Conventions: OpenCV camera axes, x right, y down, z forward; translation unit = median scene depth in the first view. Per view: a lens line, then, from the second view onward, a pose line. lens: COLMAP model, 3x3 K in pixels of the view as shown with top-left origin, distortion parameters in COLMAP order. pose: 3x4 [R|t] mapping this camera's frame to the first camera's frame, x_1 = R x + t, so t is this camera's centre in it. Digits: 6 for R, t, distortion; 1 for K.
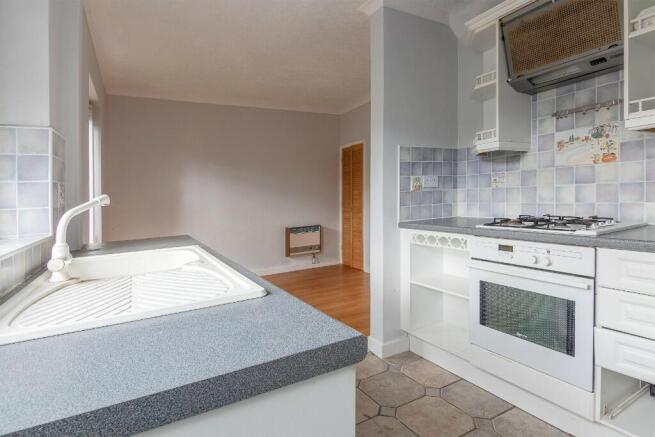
lens RADIAL K [[344.4, 0, 328.0], [0, 344.4, 191.7], [0, 0, 1]] dist [-0.000706, -0.000170]
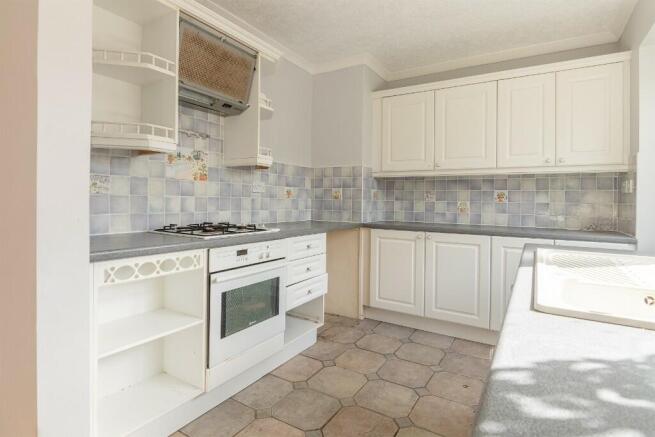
lens RADIAL K [[344.2, 0, 330.5], [0, 344.2, 215.8], [0, 0, 1]] dist [-0.001655, 0.000018]
pose [[-0.494425, -0.005477, 0.869203, -0.525654], [-0.003118, 0.999985, 0.004527, 0.037835], [-0.869215, -0.000472, -0.494435, 1.187518]]
